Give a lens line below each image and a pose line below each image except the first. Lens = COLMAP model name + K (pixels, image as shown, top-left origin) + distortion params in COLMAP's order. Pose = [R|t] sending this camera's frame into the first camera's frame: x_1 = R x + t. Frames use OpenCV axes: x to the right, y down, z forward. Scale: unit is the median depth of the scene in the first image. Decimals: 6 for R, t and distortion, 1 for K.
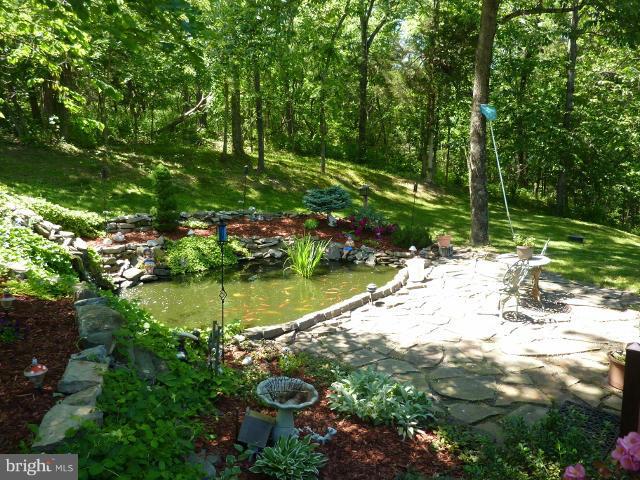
lens RADIAL K [[470.0, 0, 320.0], [0, 470.0, 240.0], [0, 0, 1]] dist [-0.019760, -0.003249]
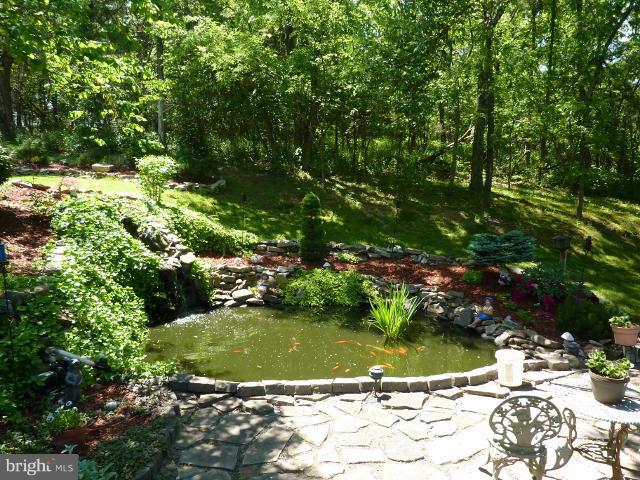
lens RADIAL K [[470.0, 0, 320.0], [0, 470.0, 240.0], [0, 0, 1]] dist [-0.019760, -0.003249]
pose [[0.750551, 0.107173, -0.652064, 0.391250], [-0.152411, 0.988232, -0.013006, -0.059653], [0.642997, 0.109143, 0.758052, 0.306740]]
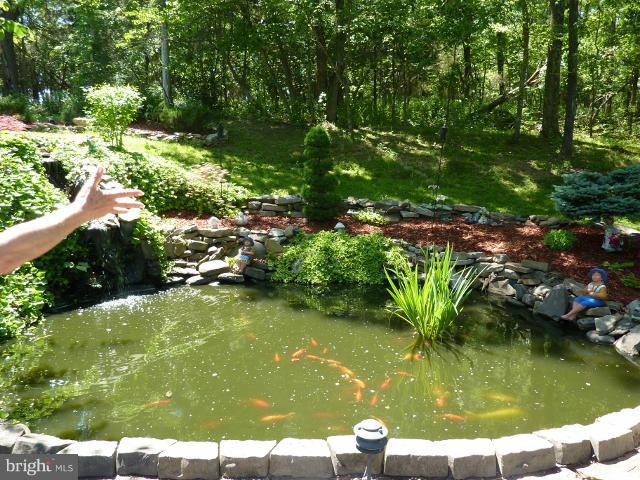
lens RADIAL K [[470.0, 0, 320.0], [0, 470.0, 240.0], [0, 0, 1]] dist [-0.019760, -0.003249]
pose [[0.676964, 0.125837, -0.725179, 0.229993], [-0.141265, 0.989172, 0.039774, -0.021938], [0.722332, 0.075517, 0.687410, 0.611389]]
